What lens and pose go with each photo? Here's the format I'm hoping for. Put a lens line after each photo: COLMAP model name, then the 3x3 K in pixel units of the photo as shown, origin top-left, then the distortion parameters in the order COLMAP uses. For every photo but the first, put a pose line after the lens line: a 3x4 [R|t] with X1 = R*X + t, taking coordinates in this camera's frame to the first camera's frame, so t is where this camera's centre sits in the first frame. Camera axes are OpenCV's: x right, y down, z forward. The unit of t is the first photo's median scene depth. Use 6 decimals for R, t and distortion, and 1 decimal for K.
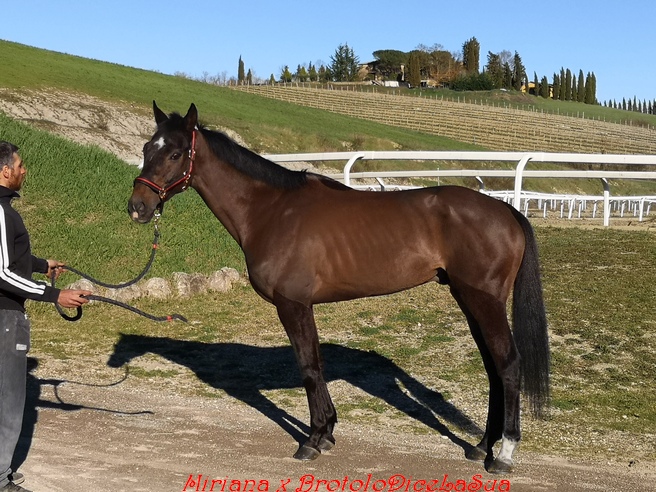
lens RADIAL K [[1358.4, 0, 328.0], [0, 1358.4, 246.0], [0, 0, 1]] dist [0.115196, -0.022126]
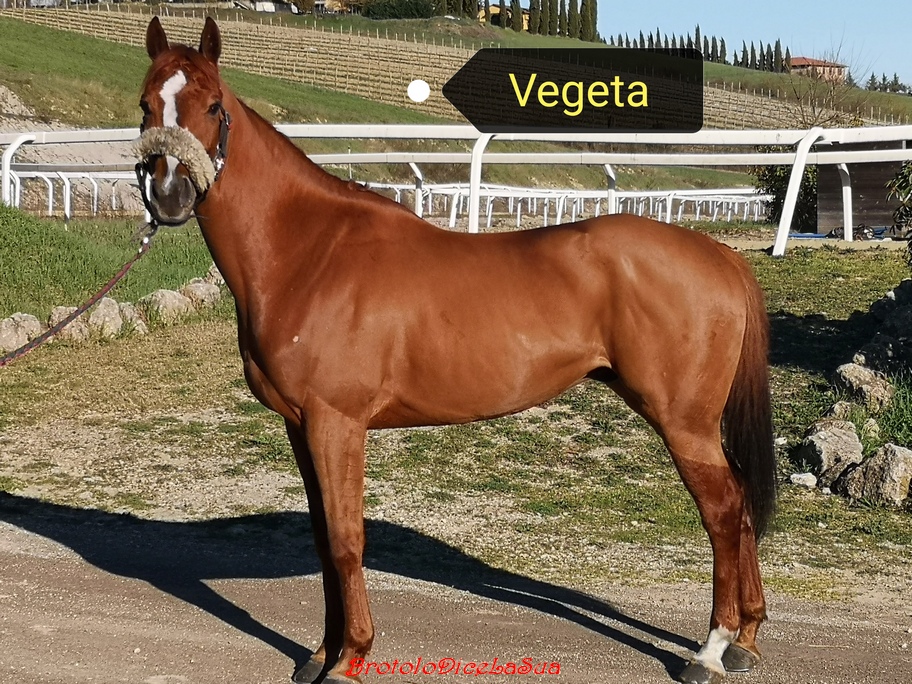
lens RADIAL K [[3331.6, 0, 456.0], [0, 3331.6, 342.0], [0, 0, 1]] dist [0.310333, 1.266327]
pose [[0.991459, -0.017463, 0.129244, -0.067666], [0.014697, 0.999643, 0.022321, -0.002433], [-0.129587, -0.020231, 0.991362, -0.510532]]
